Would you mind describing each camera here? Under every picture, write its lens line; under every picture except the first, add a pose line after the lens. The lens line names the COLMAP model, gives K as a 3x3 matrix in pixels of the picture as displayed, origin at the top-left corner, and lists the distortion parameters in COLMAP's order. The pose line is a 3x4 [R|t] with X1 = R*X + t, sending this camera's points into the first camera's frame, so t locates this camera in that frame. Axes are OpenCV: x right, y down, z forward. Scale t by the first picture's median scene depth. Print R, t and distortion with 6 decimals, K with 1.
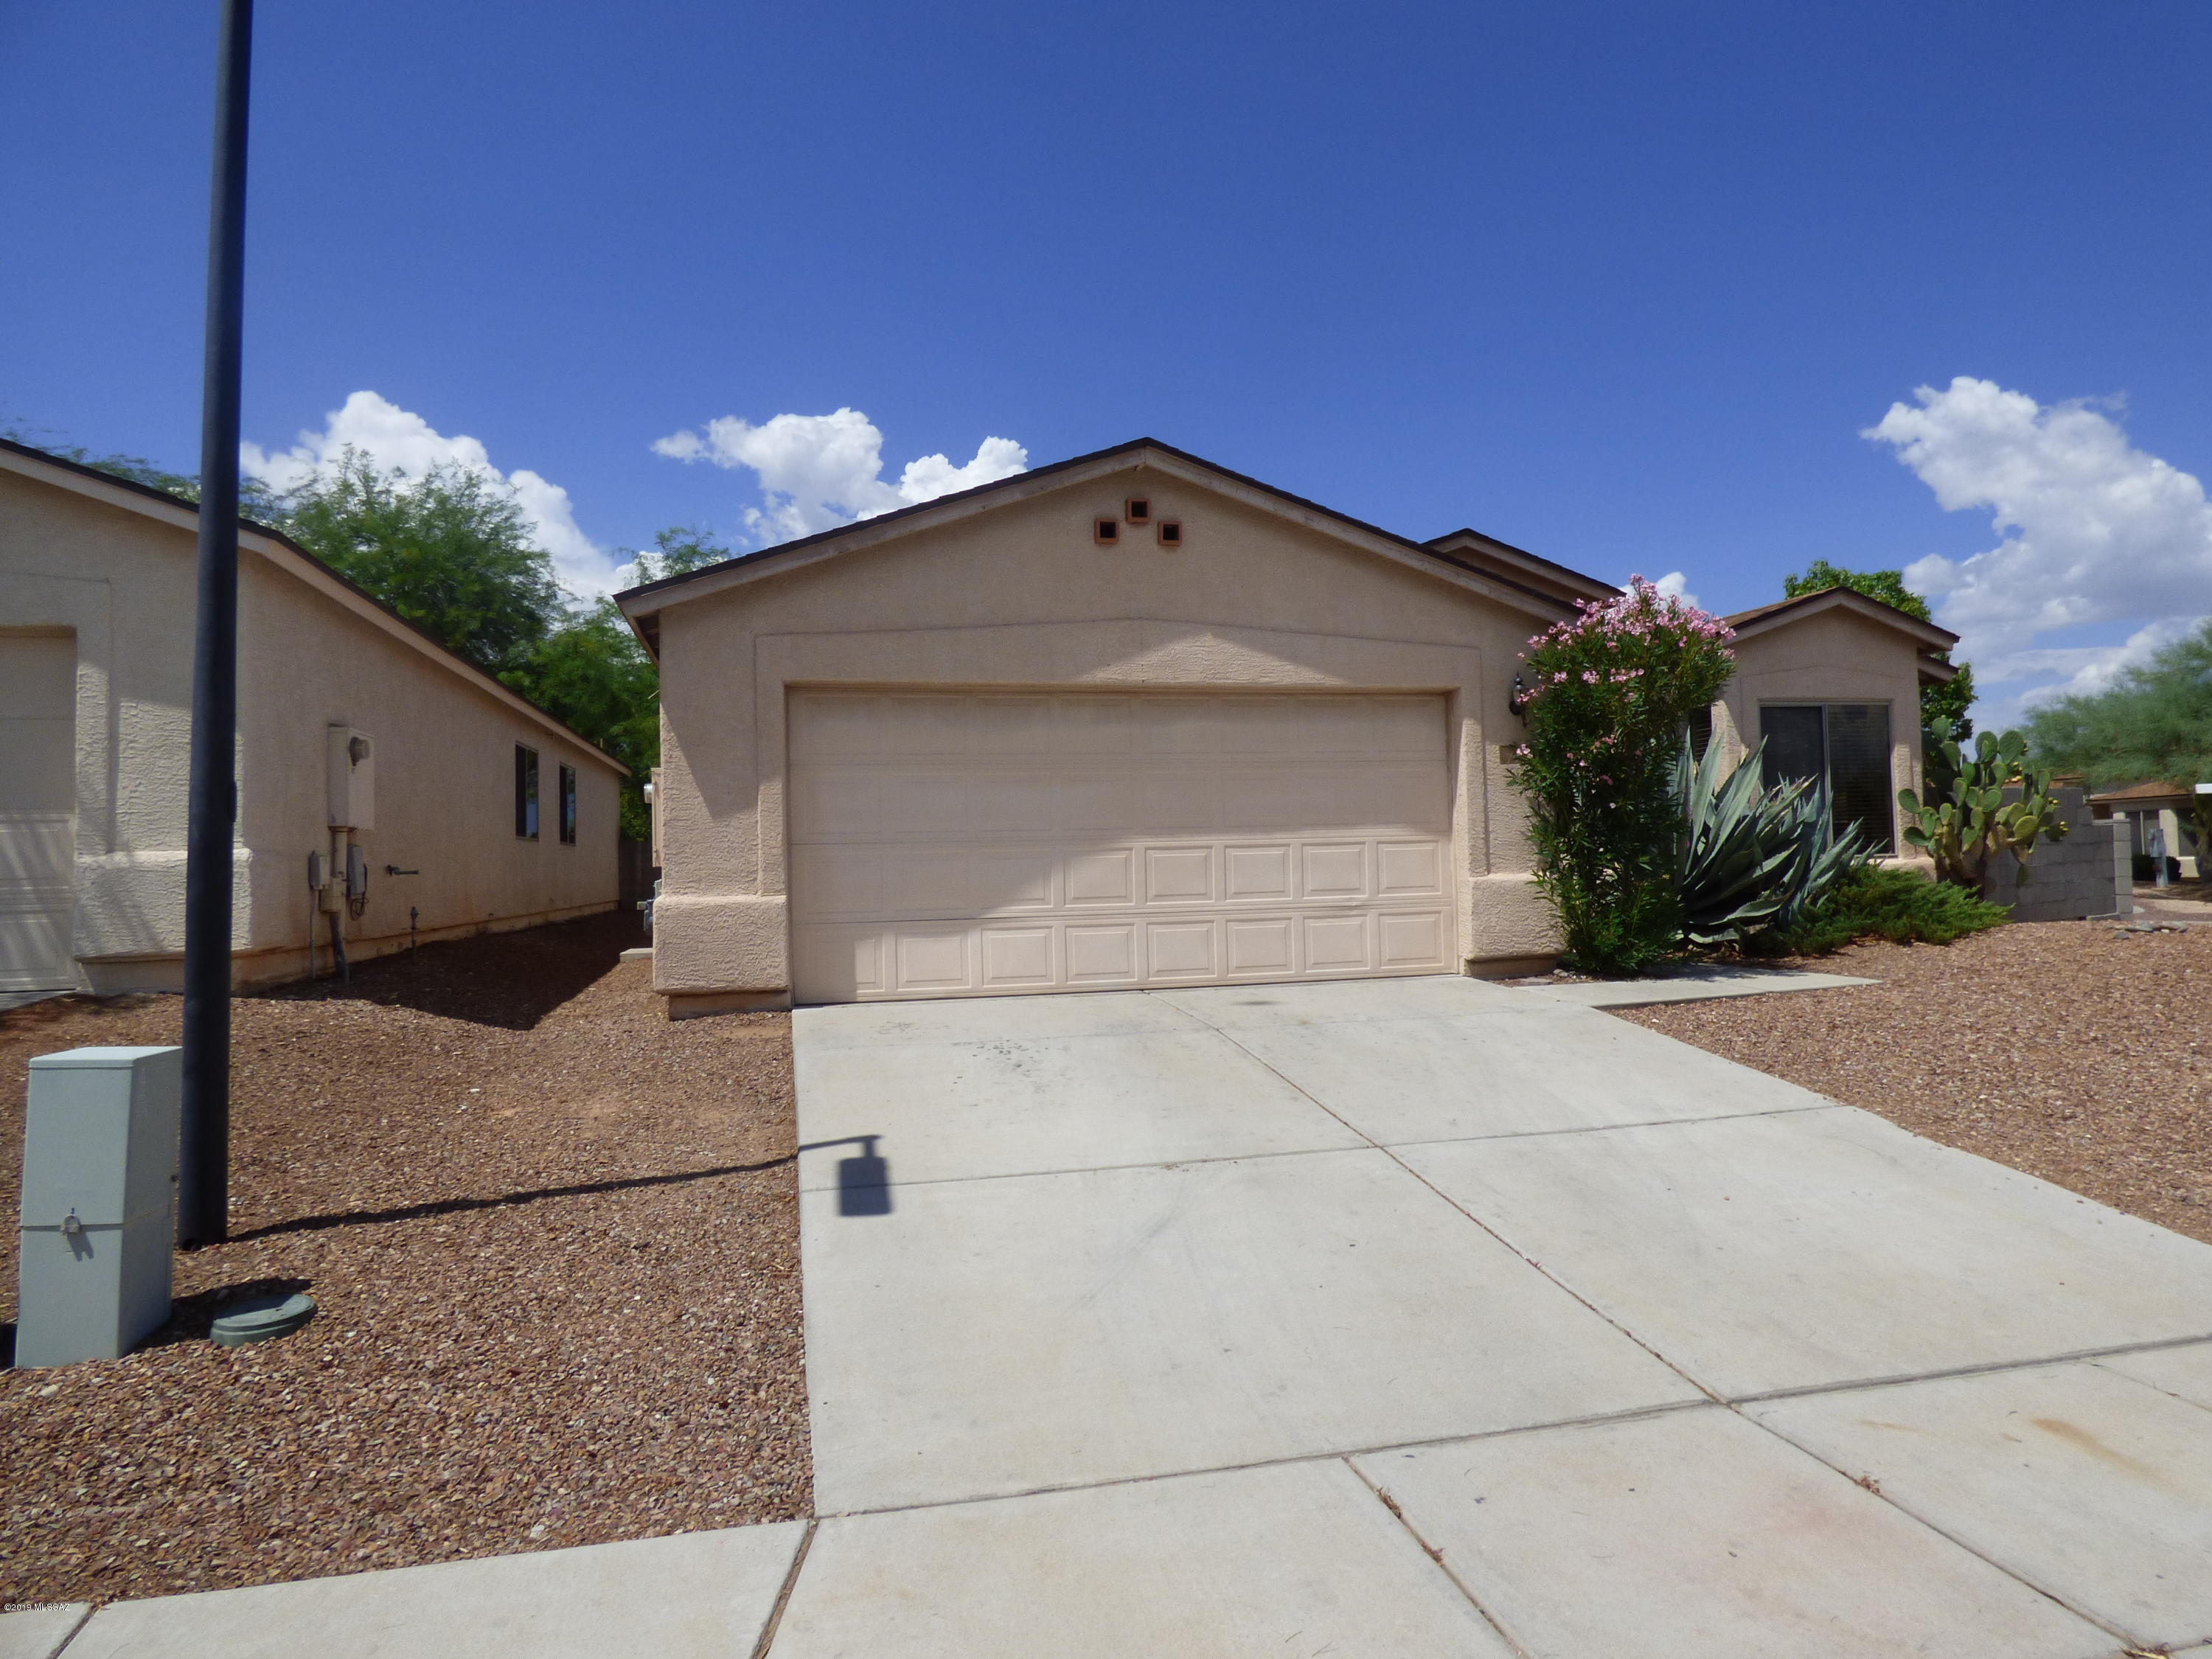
lens RADIAL K [[1350.6, 0, 1113.7], [0, 1350.6, 843.2], [0, 0, 1]] dist [0.016877, 0.001603]
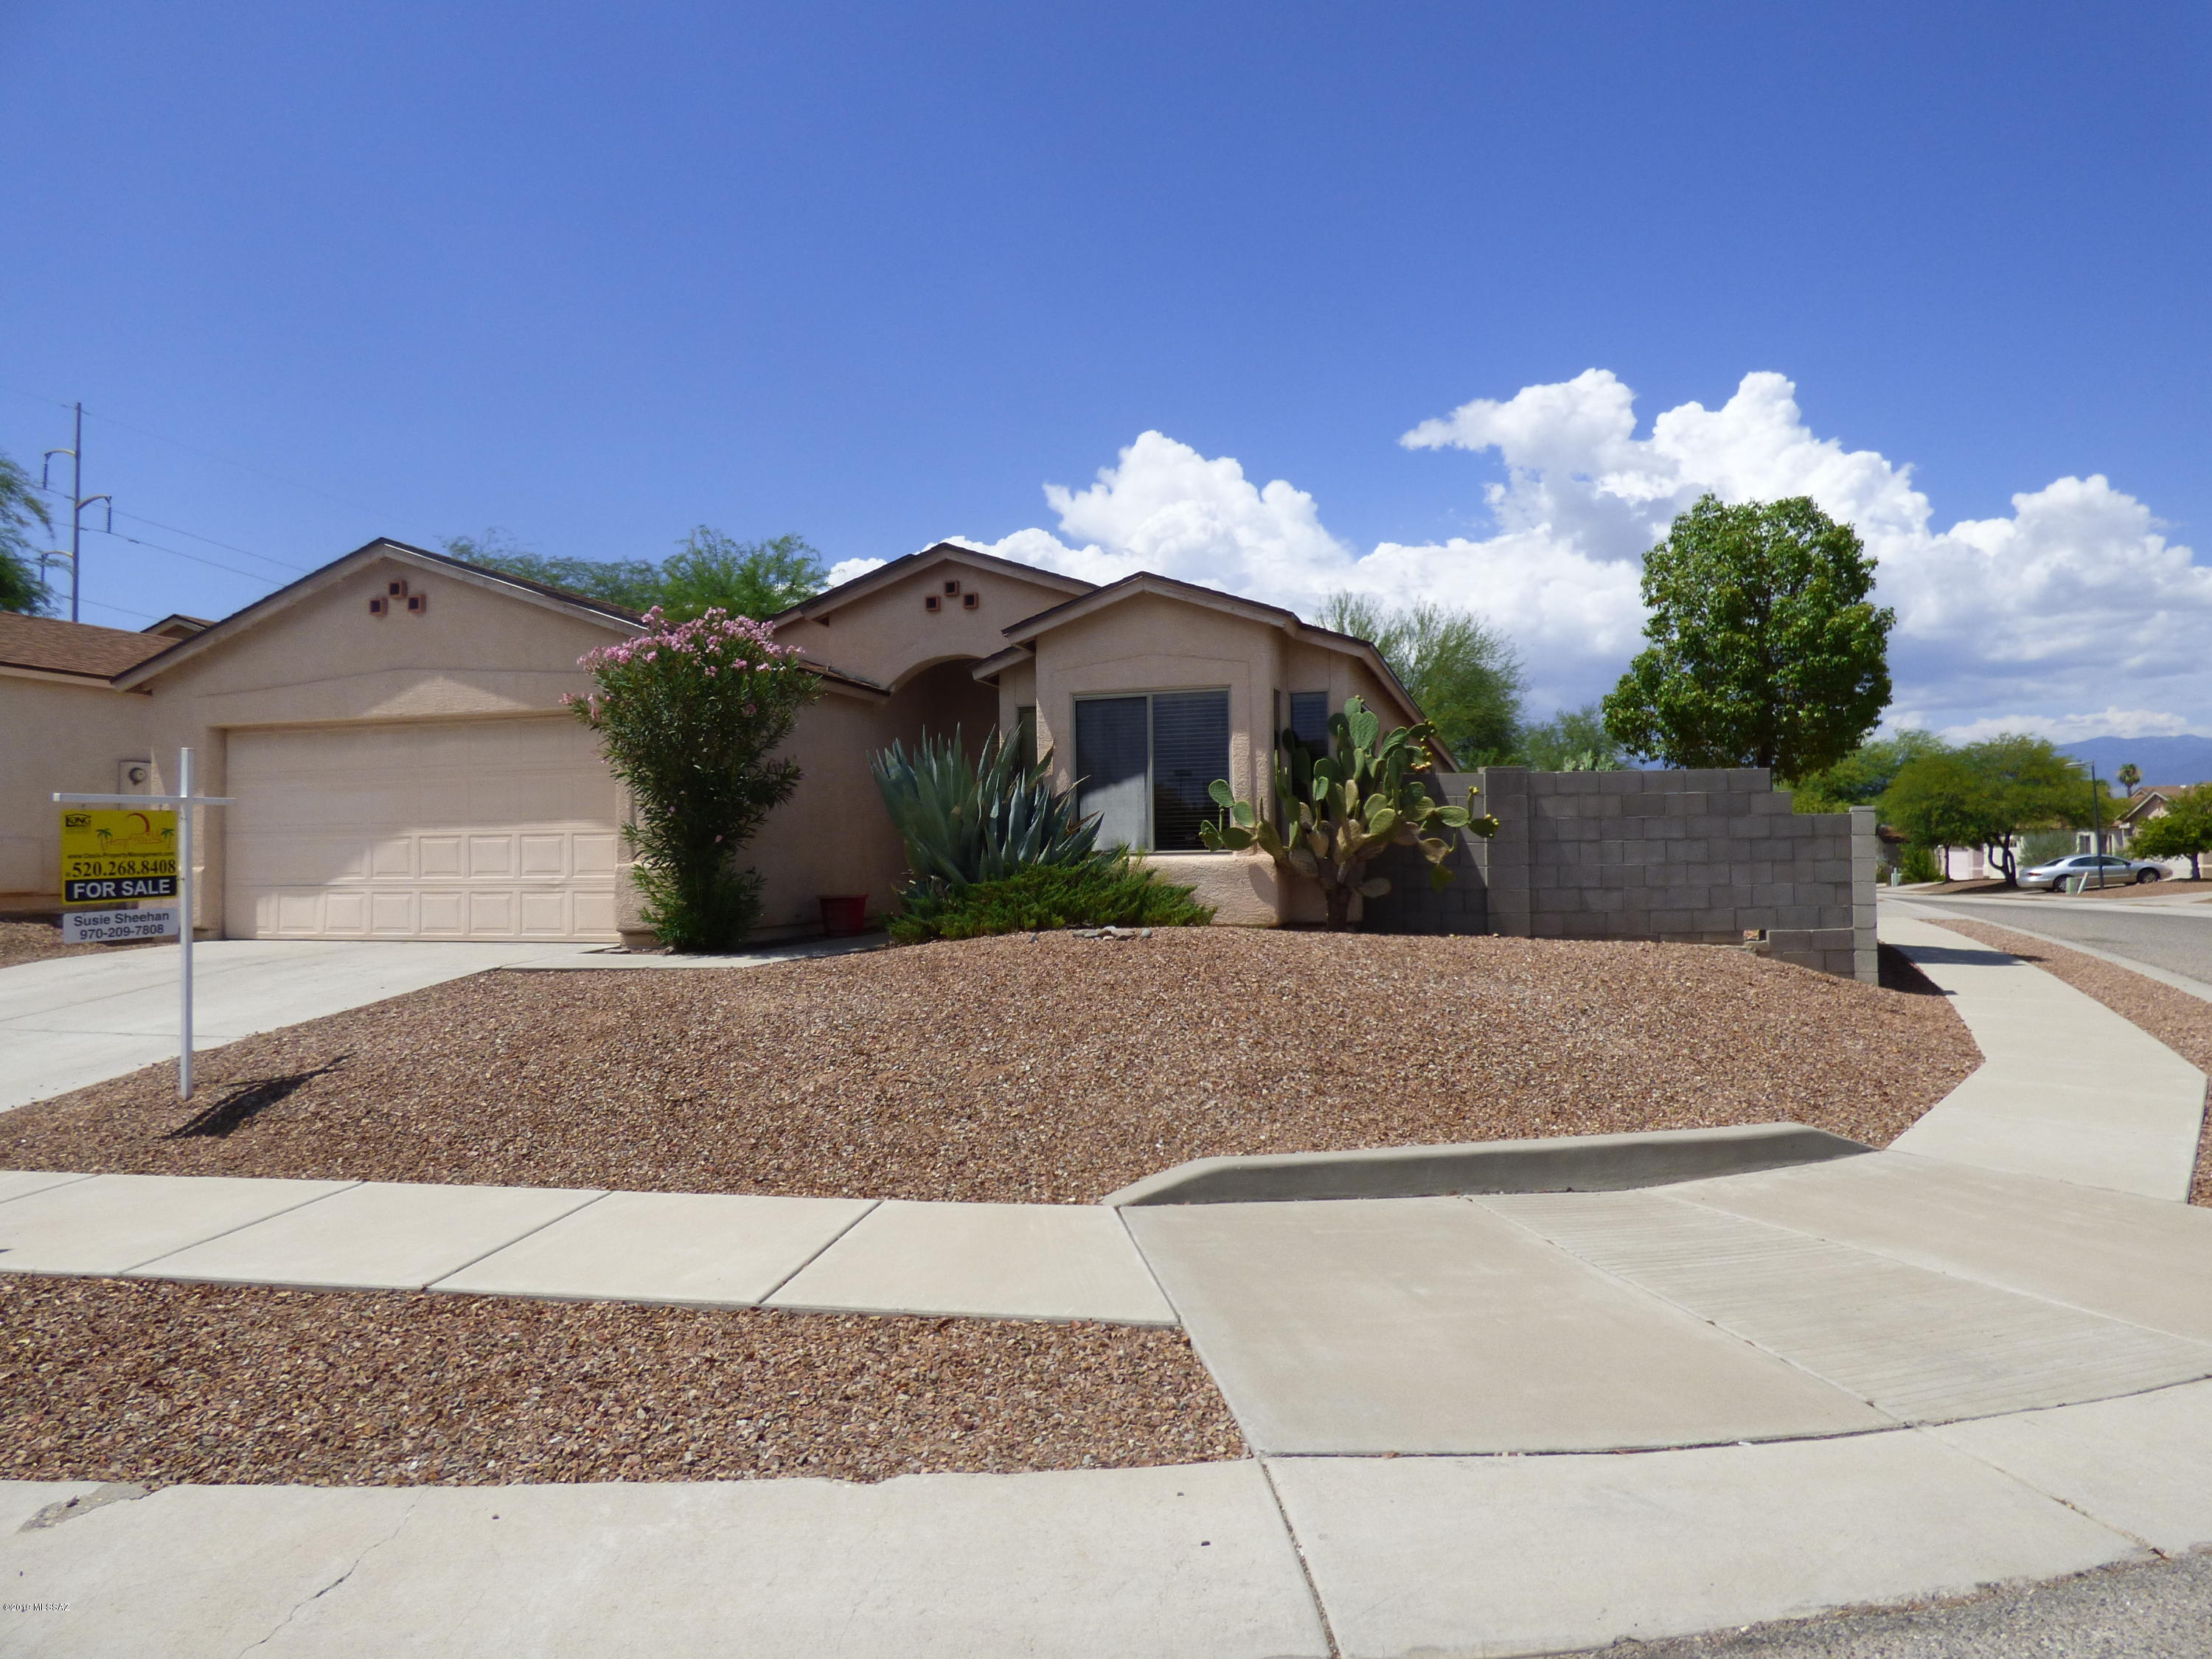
lens RADIAL K [[1350.6, 0, 1123.4], [0, 1350.6, 821.3], [0, 0, 1]] dist [0.016877, 0.001603]
pose [[0.850977, 0.004133, -0.525187, 1.254801], [-0.003640, 0.999991, 0.001973, -0.016189], [0.525191, 0.000233, 0.850984, 0.201458]]
